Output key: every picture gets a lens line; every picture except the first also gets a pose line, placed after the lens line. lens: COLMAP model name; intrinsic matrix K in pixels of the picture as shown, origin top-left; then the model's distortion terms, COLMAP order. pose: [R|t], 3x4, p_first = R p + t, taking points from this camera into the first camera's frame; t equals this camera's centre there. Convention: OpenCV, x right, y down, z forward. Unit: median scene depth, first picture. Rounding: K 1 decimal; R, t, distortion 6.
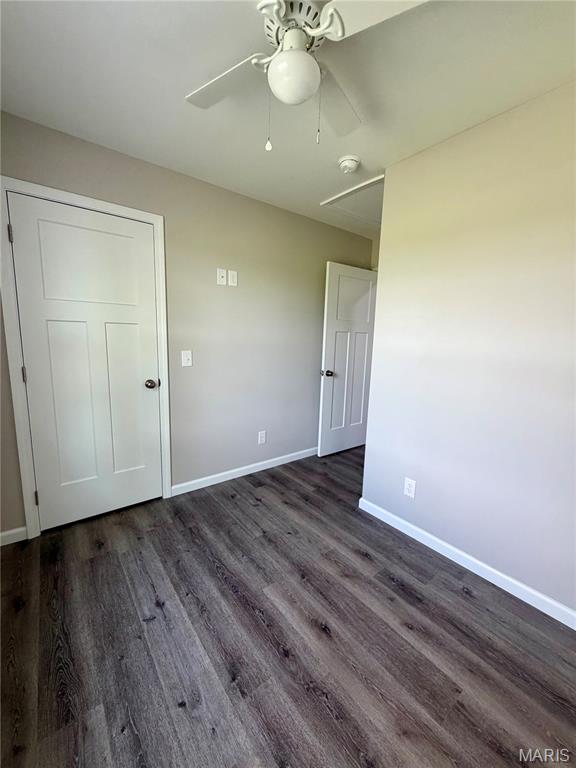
lens RADIAL K [[308.6, 0, 288.0], [0, 308.6, 384.0], [0, 0, 1]] dist [0.000245, 0.000115]
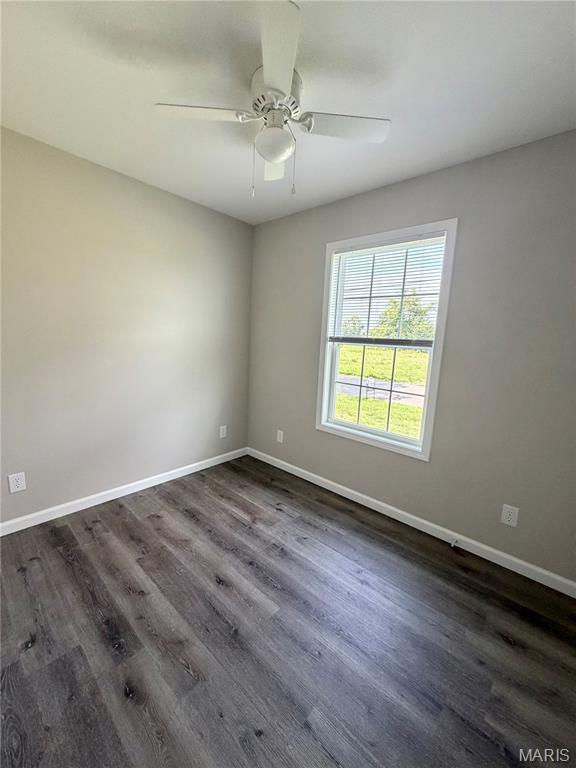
lens RADIAL K [[308.6, 0, 288.0], [0, 308.6, 384.0], [0, 0, 1]] dist [0.000245, 0.000115]
pose [[-0.982423, -0.044398, -0.181313, 0.107749], [-0.099119, 0.947136, 0.305136, -0.320018], [0.158181, 0.317745, -0.934889, 1.859429]]
